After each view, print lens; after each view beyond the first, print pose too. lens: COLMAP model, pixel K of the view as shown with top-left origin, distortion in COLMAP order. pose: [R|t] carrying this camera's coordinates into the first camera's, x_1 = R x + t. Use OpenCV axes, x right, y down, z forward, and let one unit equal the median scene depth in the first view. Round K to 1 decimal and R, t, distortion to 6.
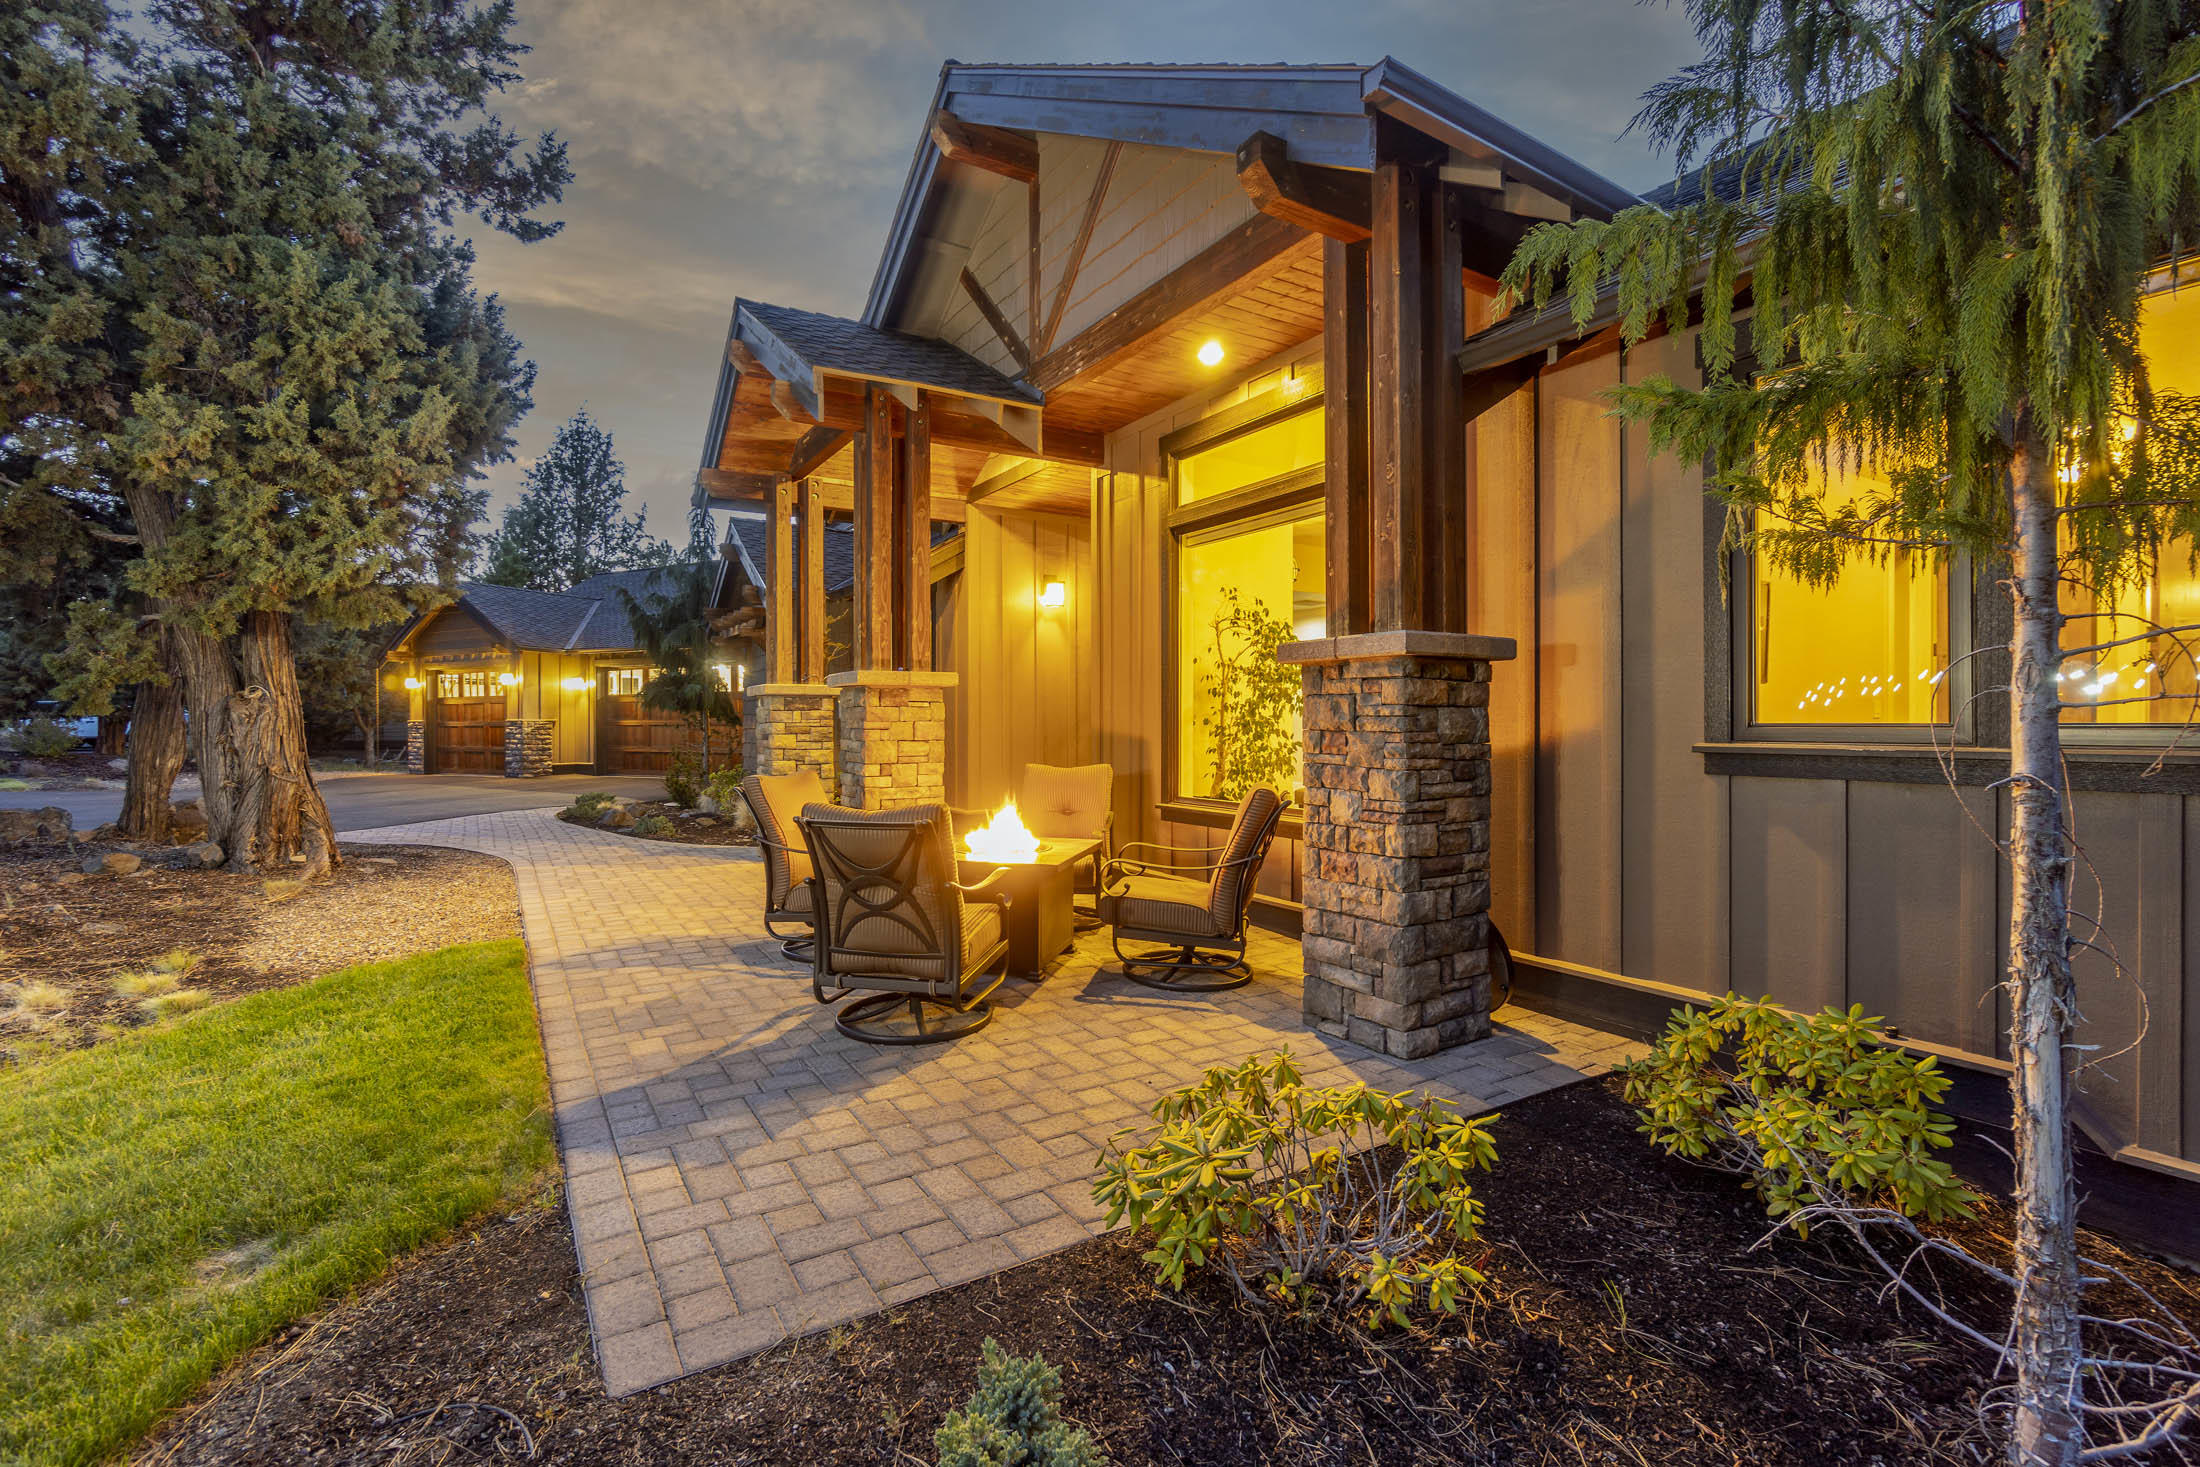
lens RADIAL K [[955.3, 0, 1100.0], [0, 955.3, 733.5], [0, 0, 1]] dist [-0.000816, -0.000045]
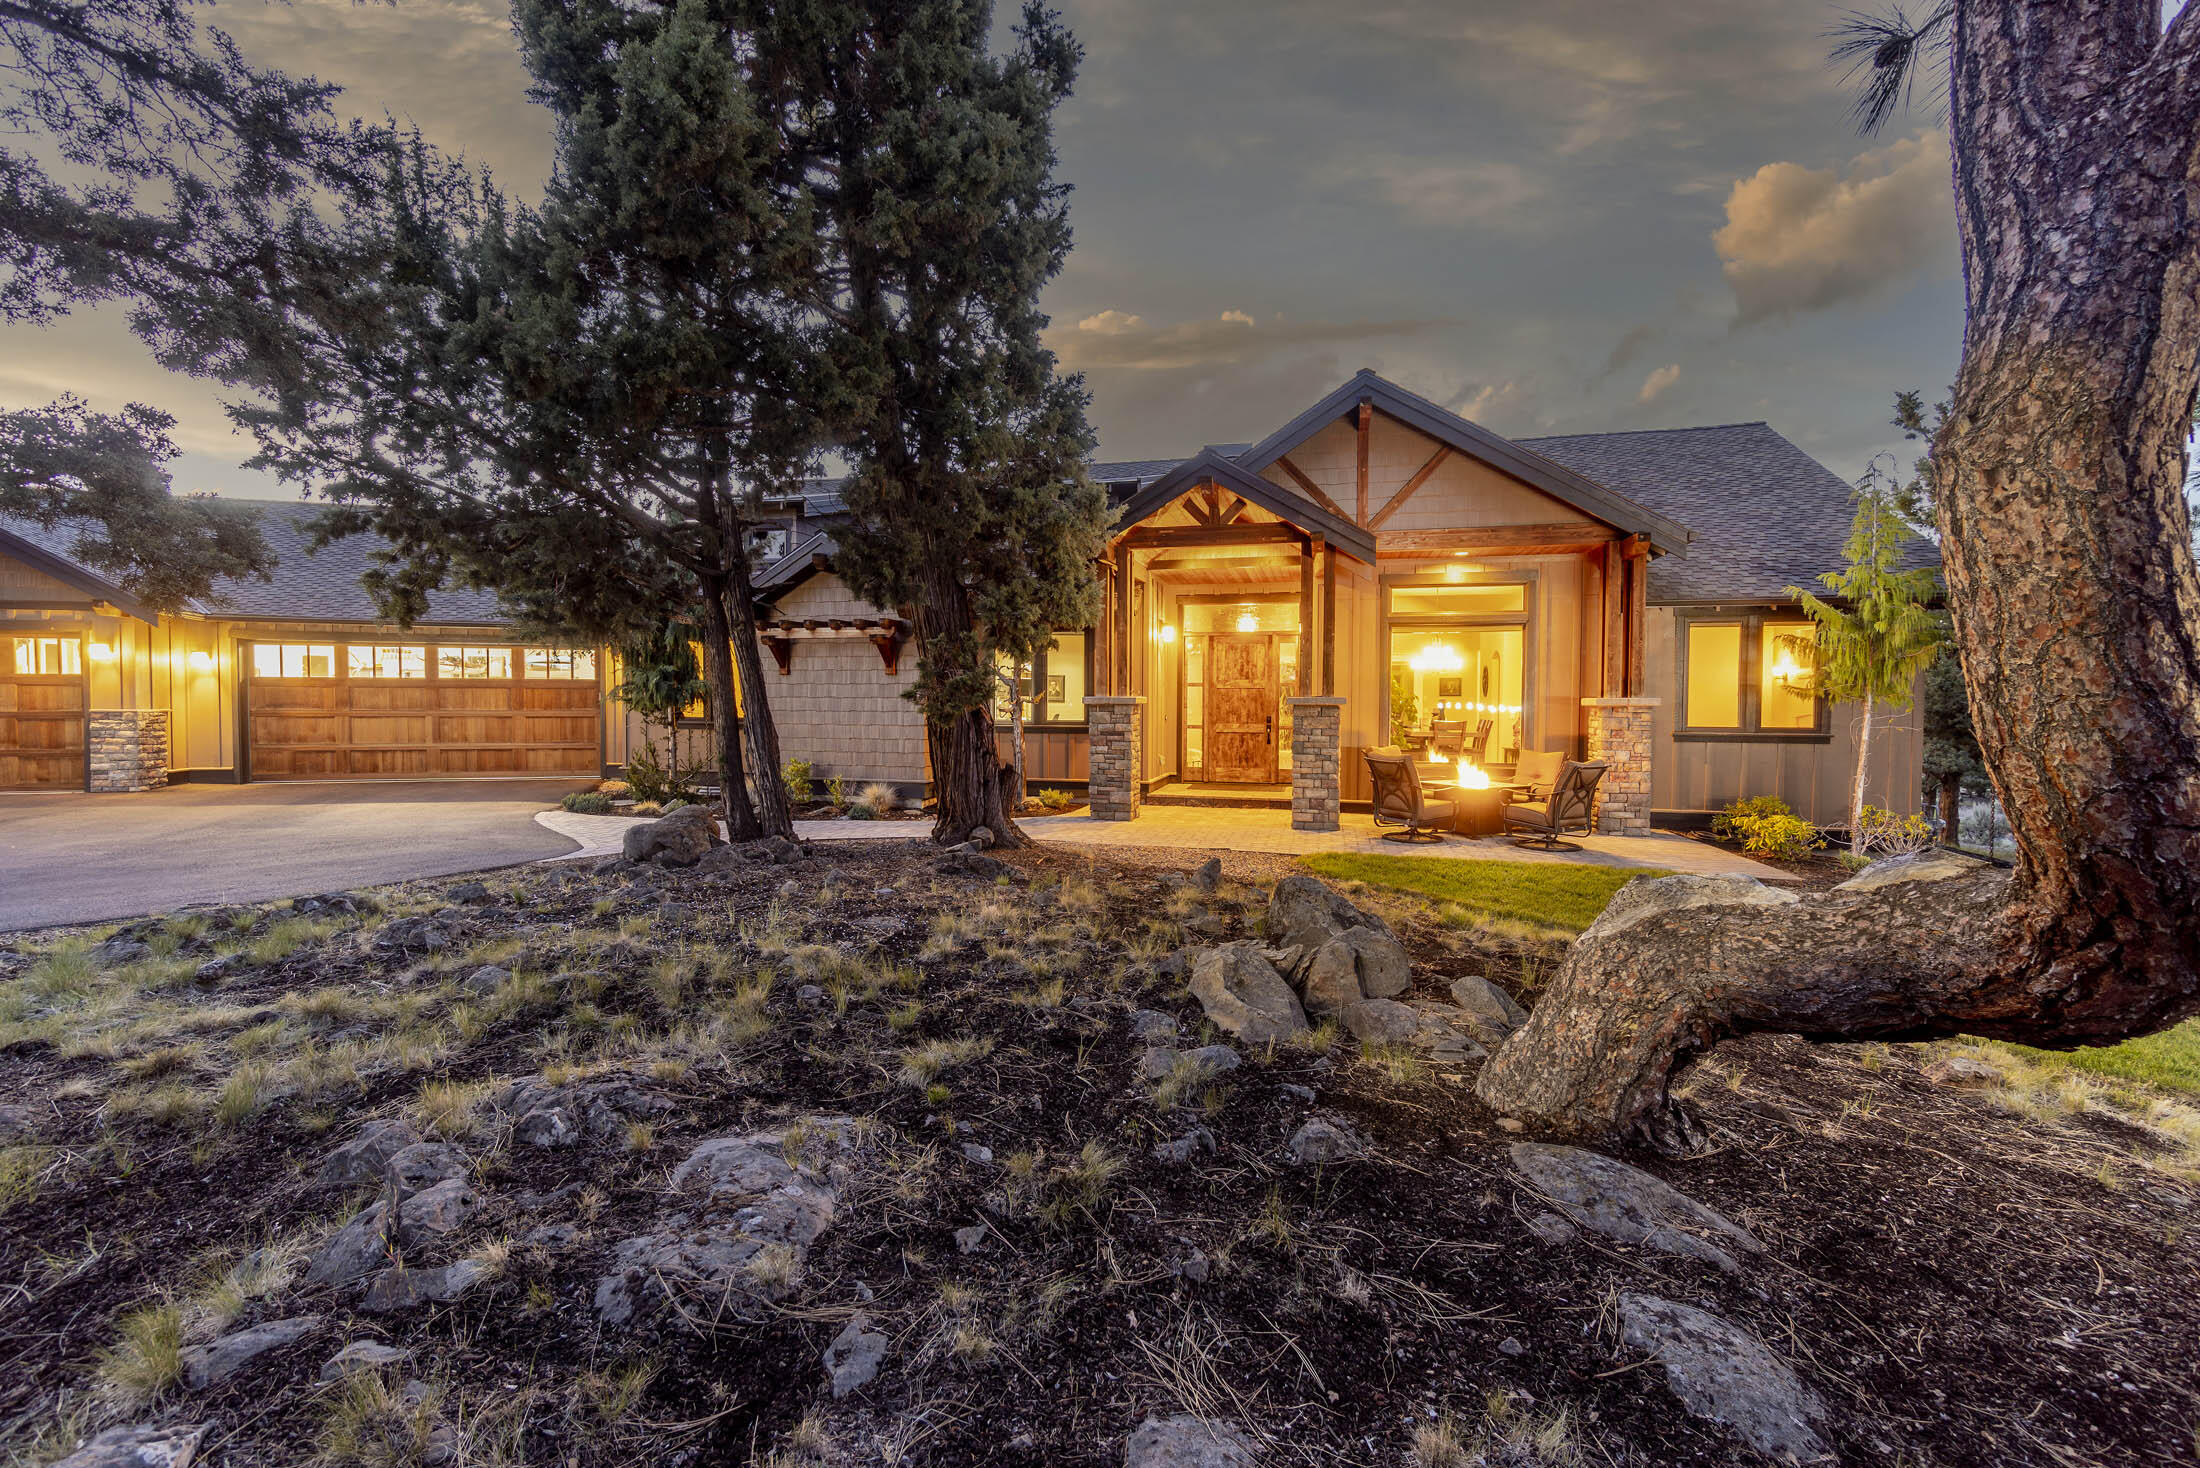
lens RADIAL K [[955.3, 0, 1100.0], [0, 955.3, 734.0], [0, 0, 1]] dist [-0.000816, -0.000045]
pose [[0.733836, -0.018204, 0.679083, -1.668618], [0.001972, 0.999694, 0.024669, -0.037372], [-0.679324, -0.016764, 0.733647, -0.026364]]
